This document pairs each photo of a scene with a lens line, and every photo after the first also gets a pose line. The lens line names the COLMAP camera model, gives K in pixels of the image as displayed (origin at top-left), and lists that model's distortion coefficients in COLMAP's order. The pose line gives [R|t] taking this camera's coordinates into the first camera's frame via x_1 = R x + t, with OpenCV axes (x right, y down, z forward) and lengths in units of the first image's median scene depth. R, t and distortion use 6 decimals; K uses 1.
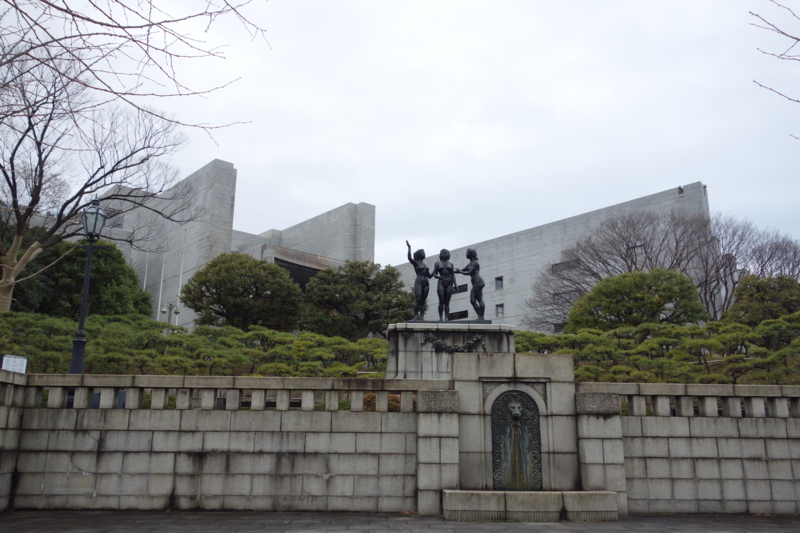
lens RADIAL K [[704.7, 0, 400.1], [0, 704.7, 265.8], [0, 0, 1]] dist [0.011583, 0.000646]
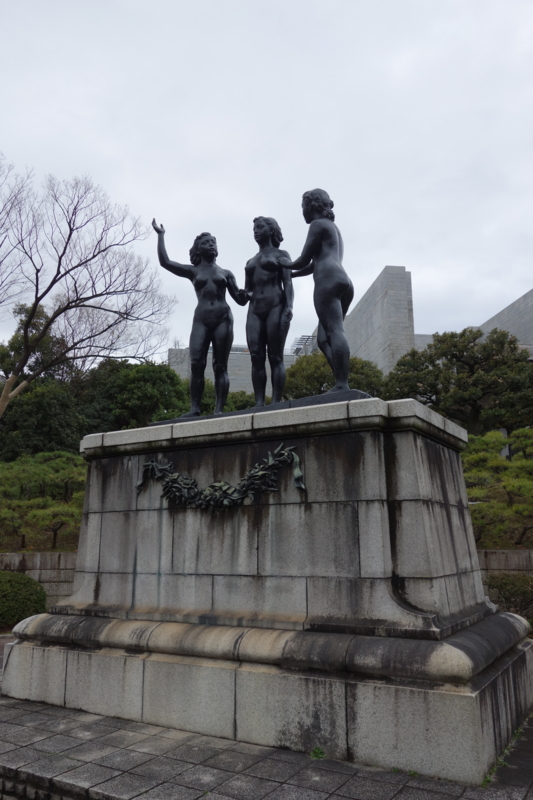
lens RADIAL K [[623.7, 0, 265.9], [0, 623.7, 399.7], [0, 0, 1]] dist [-0.007657, 0.000231]
pose [[0.823477, -0.133751, -0.551358, 0.249647], [0.152134, 0.988280, -0.012522, 0.081159], [0.546571, -0.073569, 0.834175, 0.779703]]
